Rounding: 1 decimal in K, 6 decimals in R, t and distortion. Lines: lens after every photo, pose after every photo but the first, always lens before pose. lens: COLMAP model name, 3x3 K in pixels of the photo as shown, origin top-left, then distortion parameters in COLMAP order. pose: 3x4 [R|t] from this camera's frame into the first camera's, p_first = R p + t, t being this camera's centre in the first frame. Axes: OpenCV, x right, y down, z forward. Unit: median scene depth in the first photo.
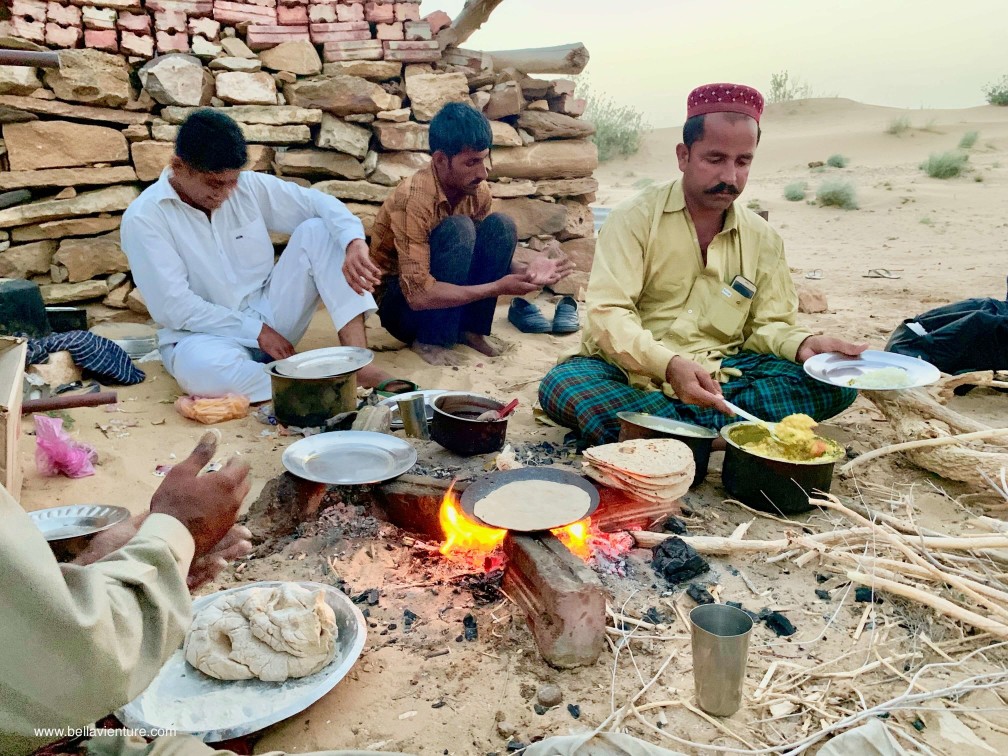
lens RADIAL K [[780.9, 0, 509.6], [0, 780.9, 368.0], [0, 0, 1]] dist [0.015543, -0.019978]
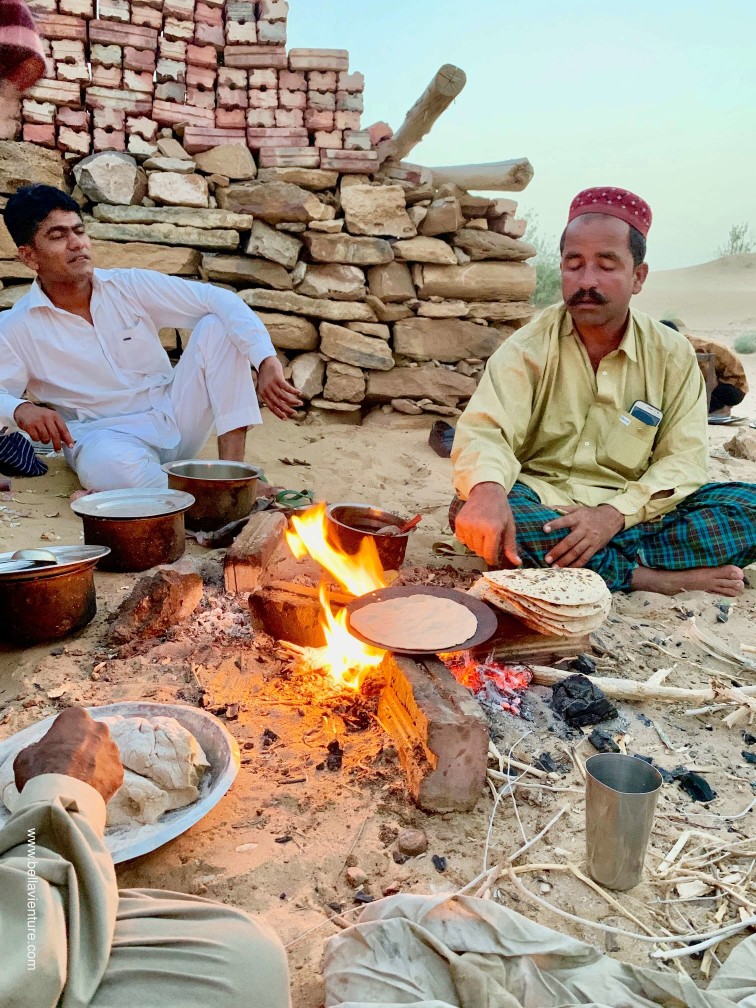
lens RADIAL K [[780.9, 0, 375.8], [0, 780.9, 498.2], [0, 0, 1]] dist [0.015543, -0.019978]
pose [[0.994214, 0.072395, -0.079356, 0.023632], [-0.073110, 0.997305, -0.006132, 0.024353], [0.078698, 0.011898, 0.996828, 0.065895]]
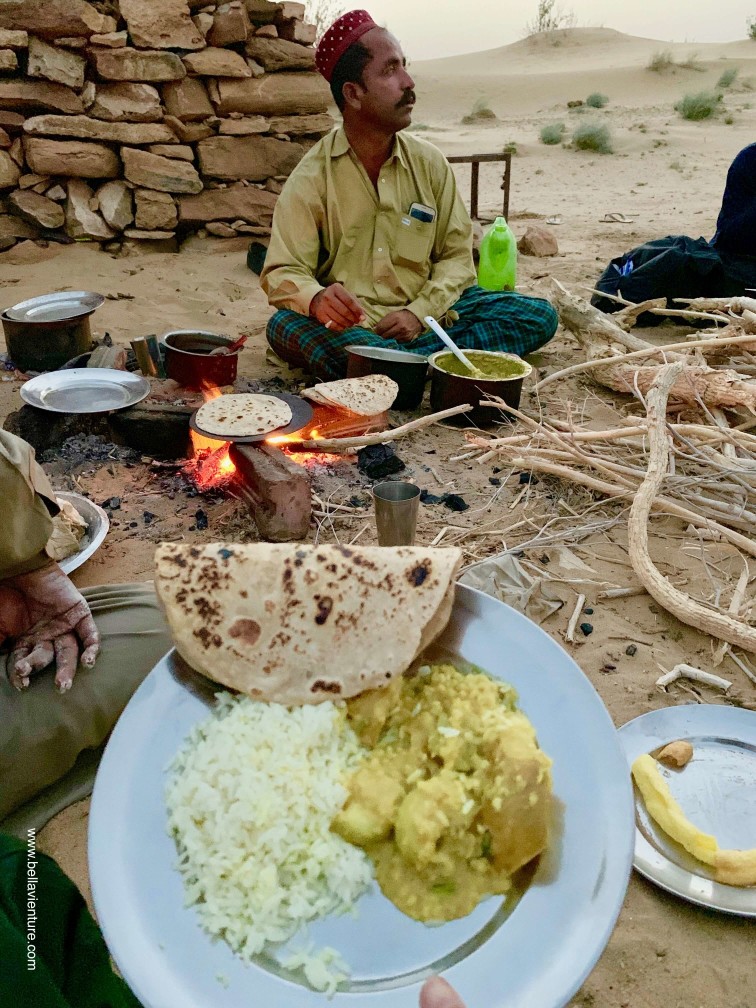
lens RADIAL K [[780.9, 0, 379.0], [0, 780.9, 497.9], [0, 0, 1]] dist [0.015543, -0.019978]
pose [[0.990563, -0.053679, 0.126109, 0.036619], [0.025636, 0.976441, 0.214257, 0.027614], [-0.134639, -0.209002, 0.968602, -0.092205]]
